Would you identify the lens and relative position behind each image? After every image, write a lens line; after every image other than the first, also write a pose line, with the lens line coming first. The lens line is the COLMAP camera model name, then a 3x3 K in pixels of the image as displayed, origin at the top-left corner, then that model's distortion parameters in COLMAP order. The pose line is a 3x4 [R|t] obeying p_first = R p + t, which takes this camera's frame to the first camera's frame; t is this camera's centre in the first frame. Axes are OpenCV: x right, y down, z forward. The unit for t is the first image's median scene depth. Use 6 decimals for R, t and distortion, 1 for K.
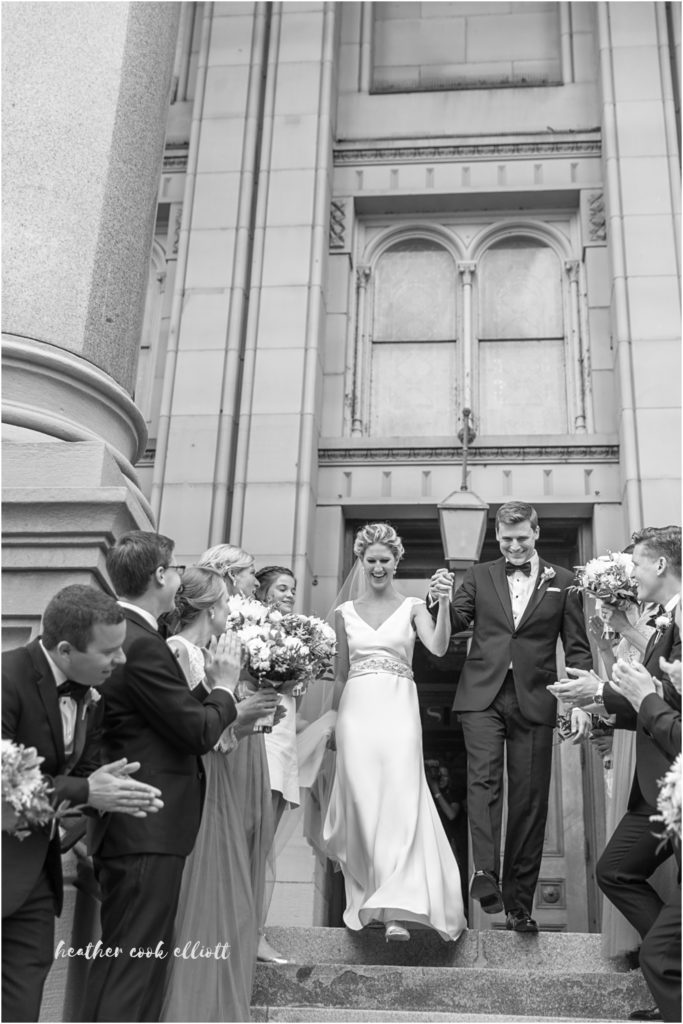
lens RADIAL K [[1324.9, 0, 342.6], [0, 1324.9, 513.0], [0, 0, 1]] dist [0.017592, 0.000000]
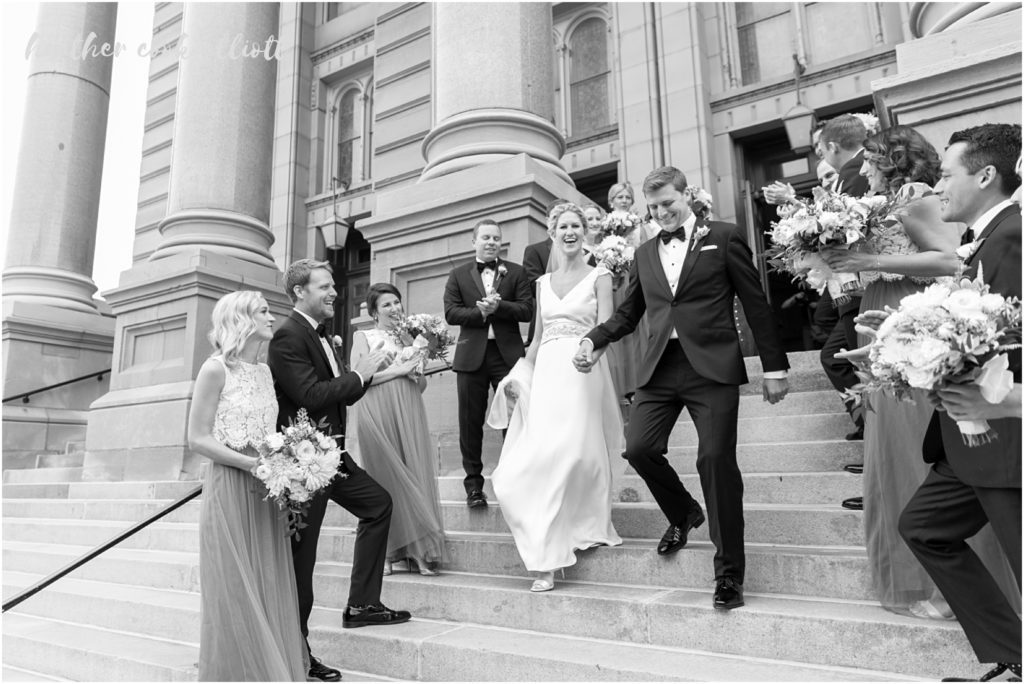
lens RADIAL K [[738.9, 0, 511.0], [0, 738.9, 339.3], [0, 0, 1]] dist [-0.000242, 0.001563]
pose [[0.879665, -0.129769, -0.457546, 0.157721], [0.240096, 0.951633, 0.191700, -0.001657], [0.410540, -0.278486, 0.868276, -0.047653]]
